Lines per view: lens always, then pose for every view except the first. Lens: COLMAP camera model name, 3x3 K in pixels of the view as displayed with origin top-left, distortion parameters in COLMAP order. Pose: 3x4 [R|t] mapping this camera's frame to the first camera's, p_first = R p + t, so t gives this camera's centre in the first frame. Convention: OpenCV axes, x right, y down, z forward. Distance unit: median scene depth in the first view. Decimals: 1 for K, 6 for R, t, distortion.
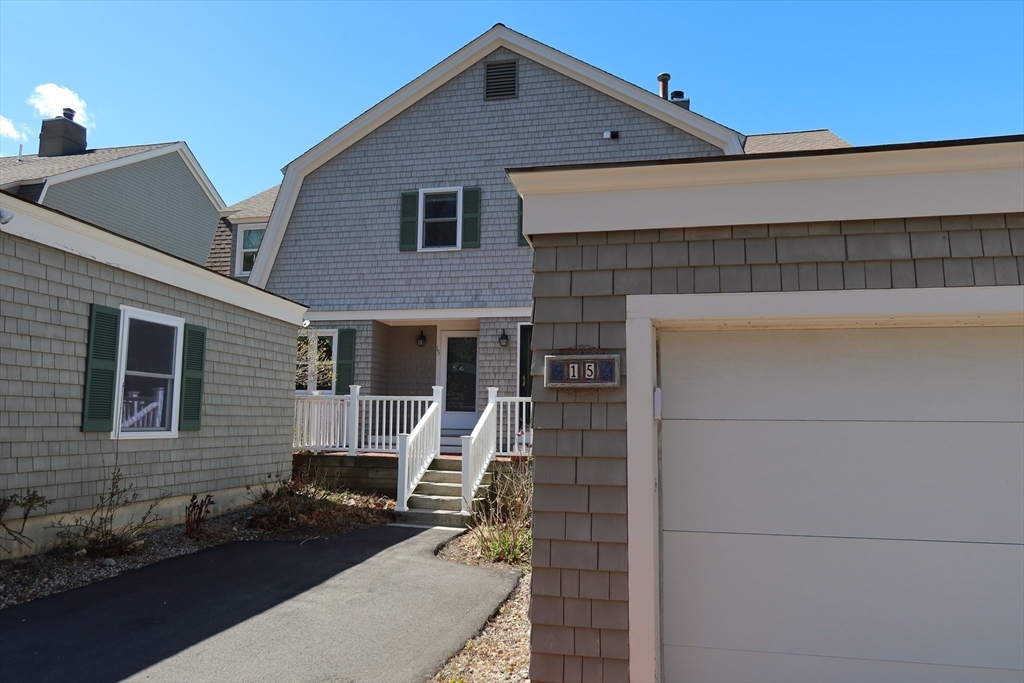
lens RADIAL K [[706.1, 0, 508.9], [0, 706.1, 344.7], [0, 0, 1]] dist [-0.026601, -0.001763]
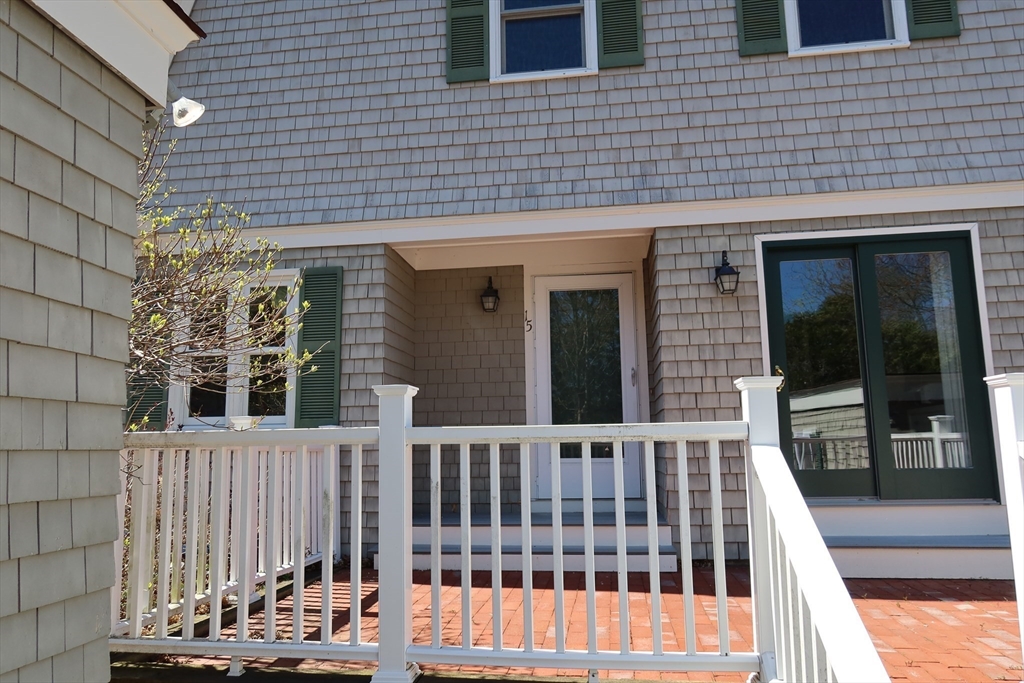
lens RADIAL K [[706.1, 0, 508.9], [0, 706.1, 344.7], [0, 0, 1]] dist [-0.026601, -0.001763]
pose [[0.996840, -0.018233, 0.077310, -0.158120], [0.021307, 0.999007, -0.039120, 0.043297], [-0.076520, 0.040644, 0.996239, 0.599707]]
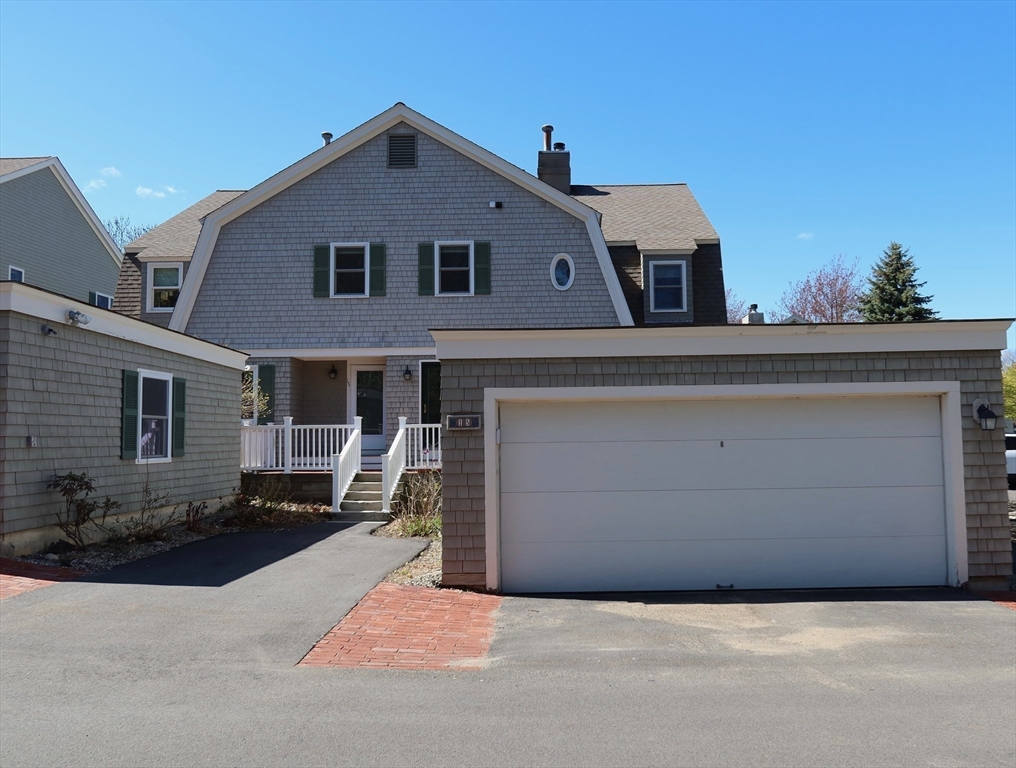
lens RADIAL K [[790.5, 0, 562.7], [0, 790.5, 389.4], [0, 0, 1]] dist [-0.009150, -0.007920]
pose [[0.978624, -0.011816, 0.205318, -0.024607], [0.001984, 0.998844, 0.048025, -0.044738], [-0.205648, -0.046591, 0.977516, -0.359194]]
